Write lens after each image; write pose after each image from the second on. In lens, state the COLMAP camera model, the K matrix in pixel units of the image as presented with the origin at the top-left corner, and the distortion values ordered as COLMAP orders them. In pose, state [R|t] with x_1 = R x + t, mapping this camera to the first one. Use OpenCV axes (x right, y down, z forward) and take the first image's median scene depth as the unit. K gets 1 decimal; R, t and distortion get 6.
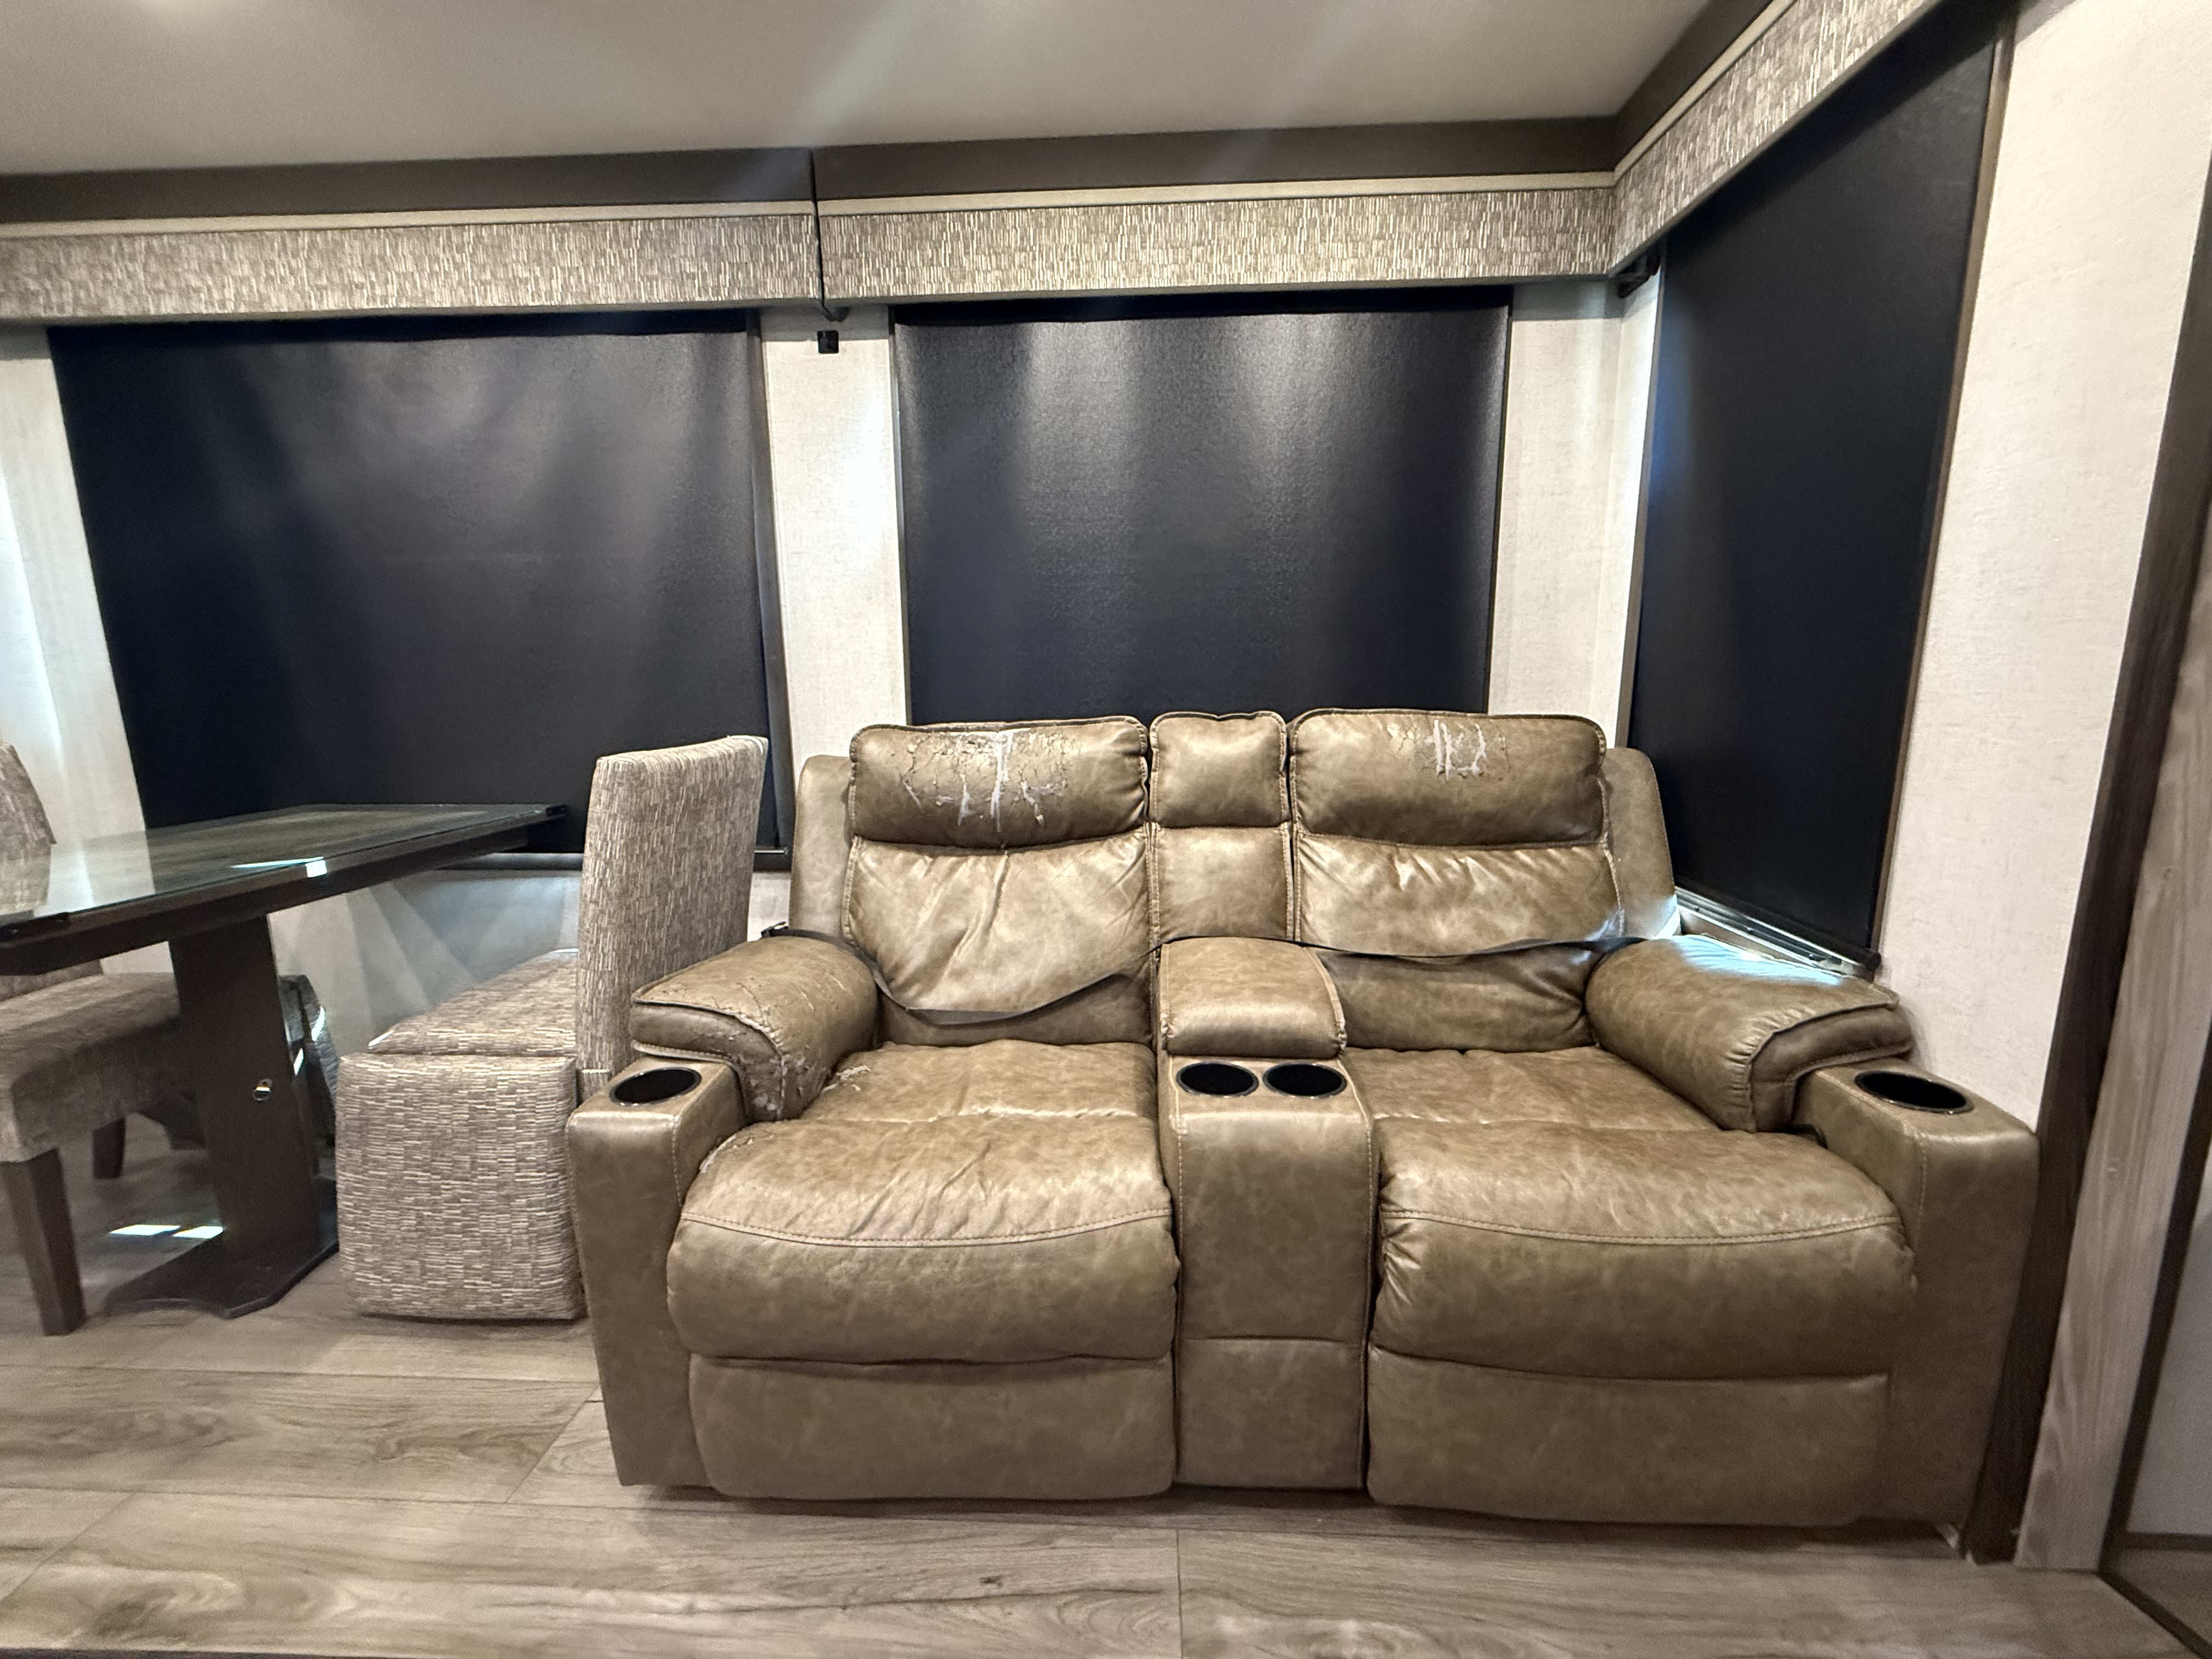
lens RADIAL K [[885.6, 0, 1106.0], [0, 885.6, 829.5], [0, 0, 1]] dist [-0.000144, 0.000394]
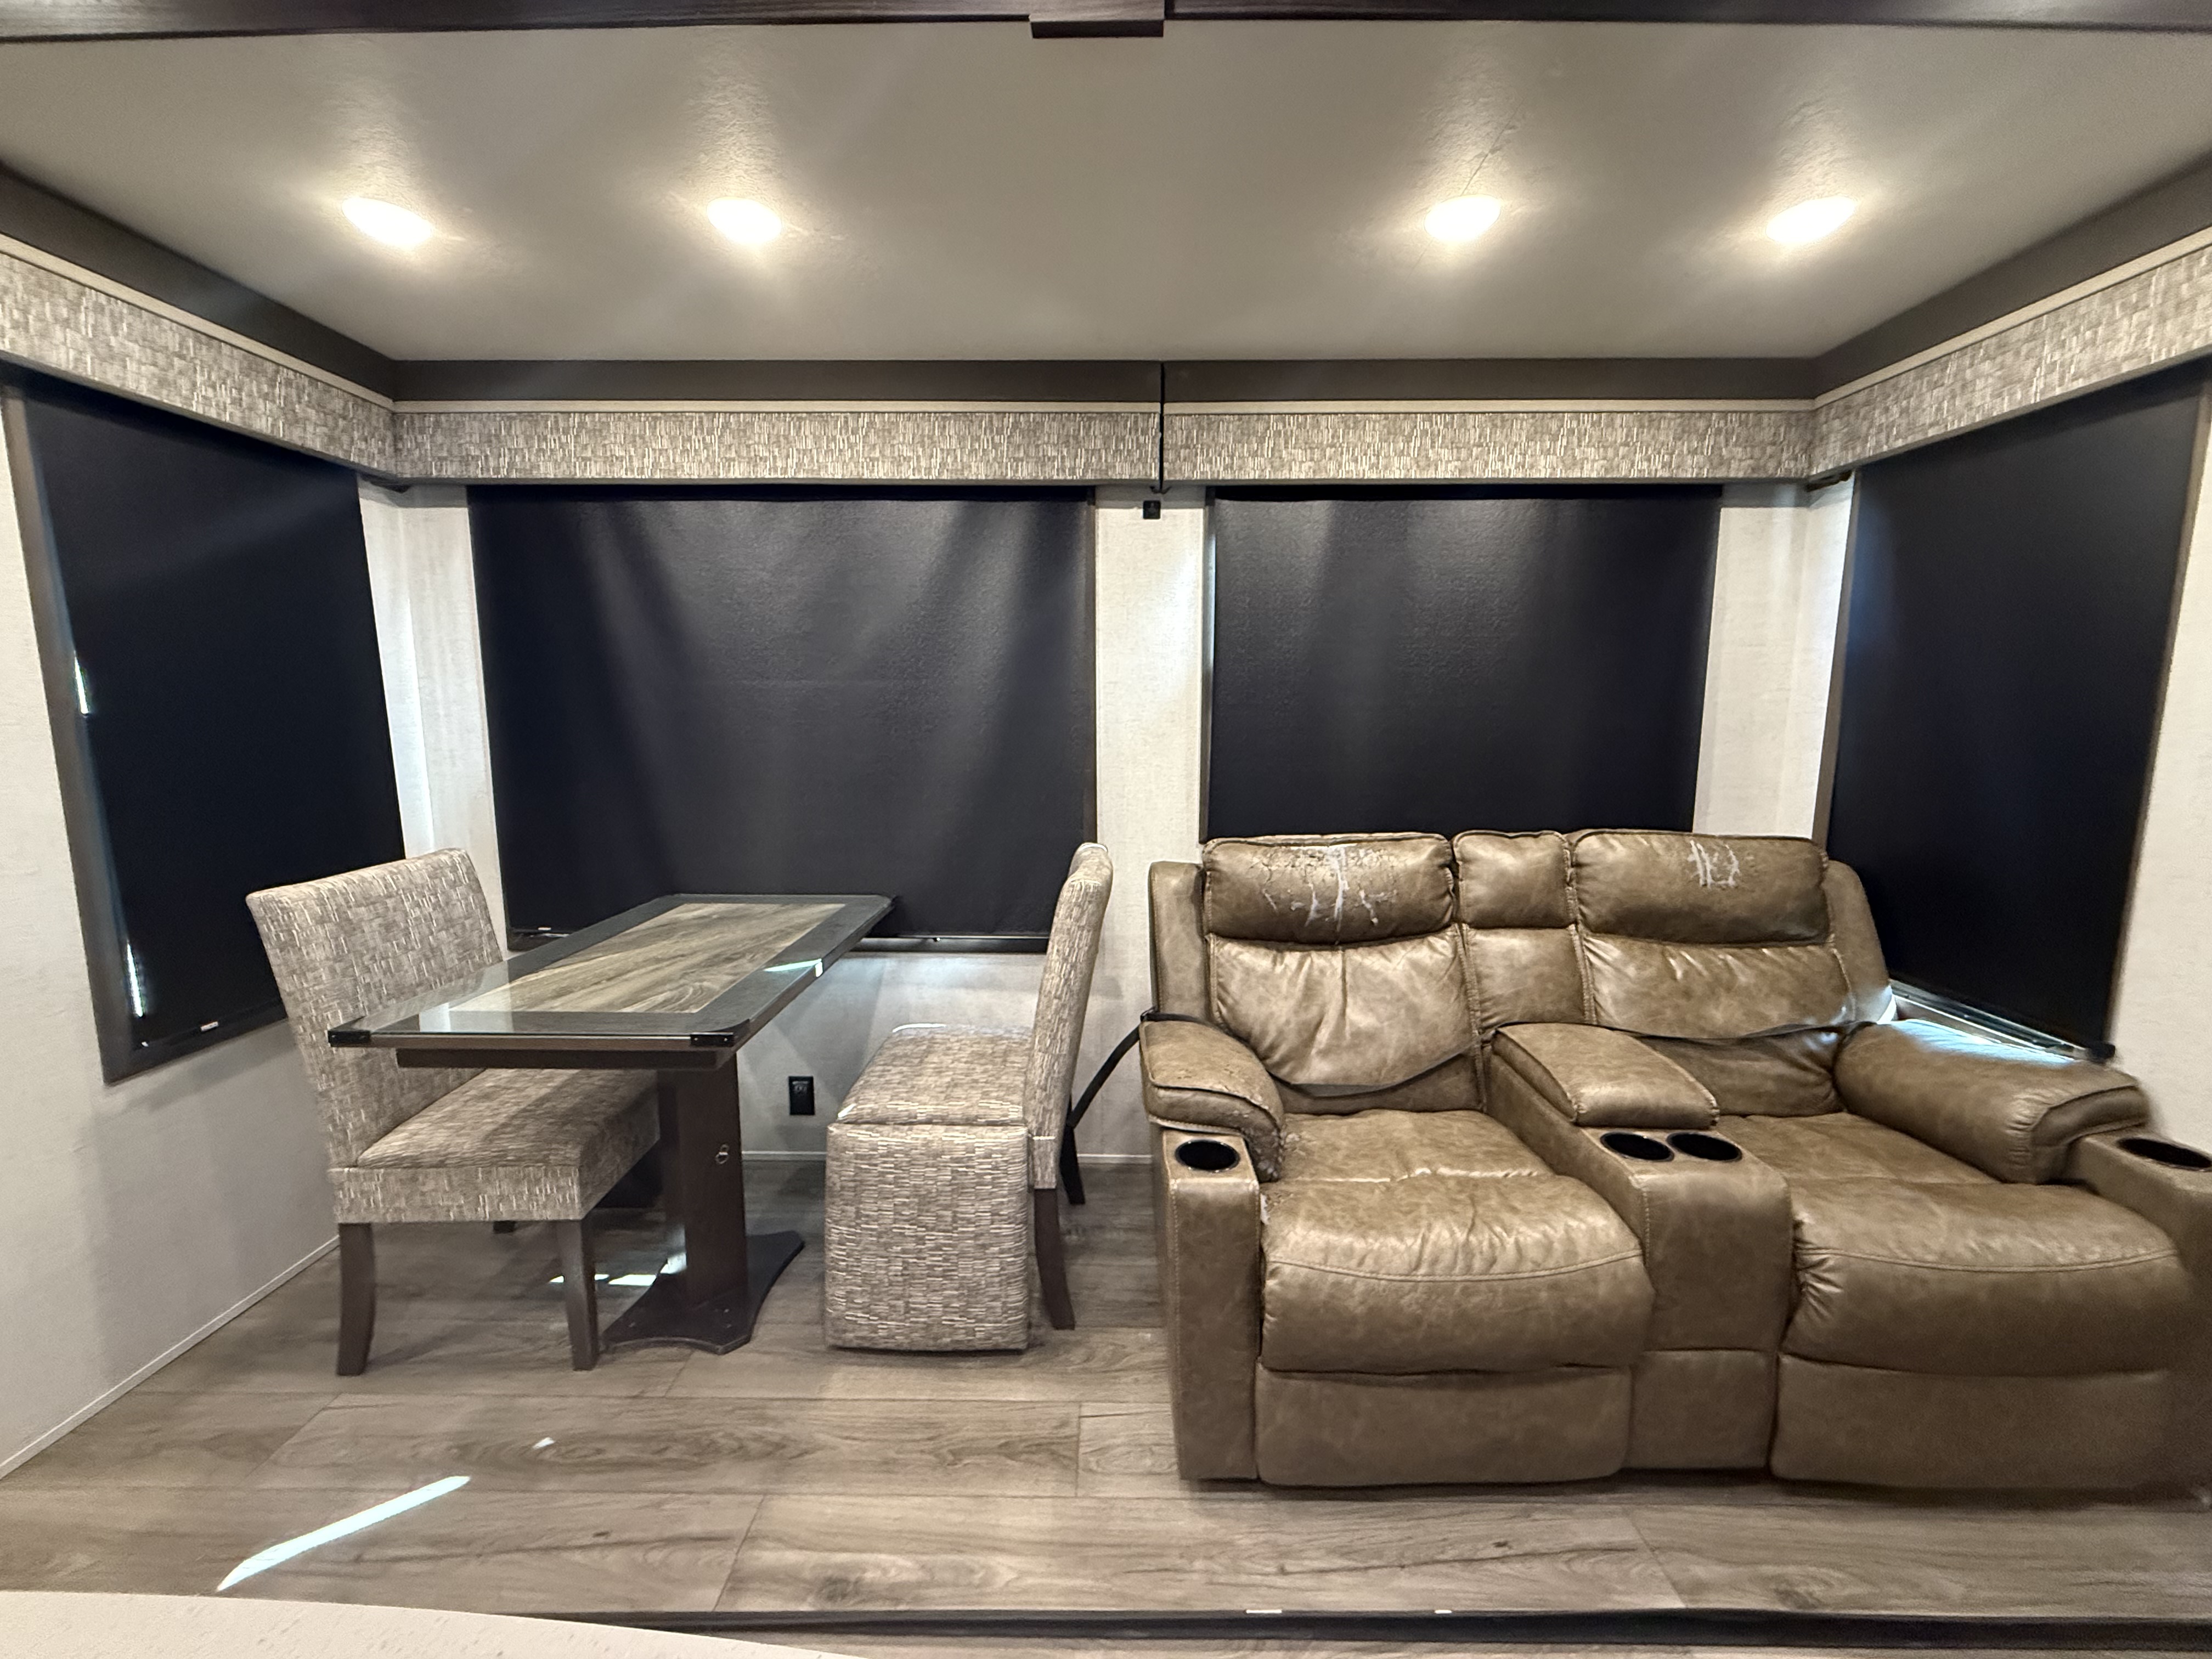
lens RADIAL K [[885.6, 0, 1106.0], [0, 885.6, 829.5], [0, 0, 1]] dist [-0.000144, 0.000394]
pose [[0.999326, 0.005534, 0.036298, -0.554483], [-0.004129, 0.999243, -0.038681, -0.101404], [-0.036484, 0.038505, 0.998592, -0.222959]]
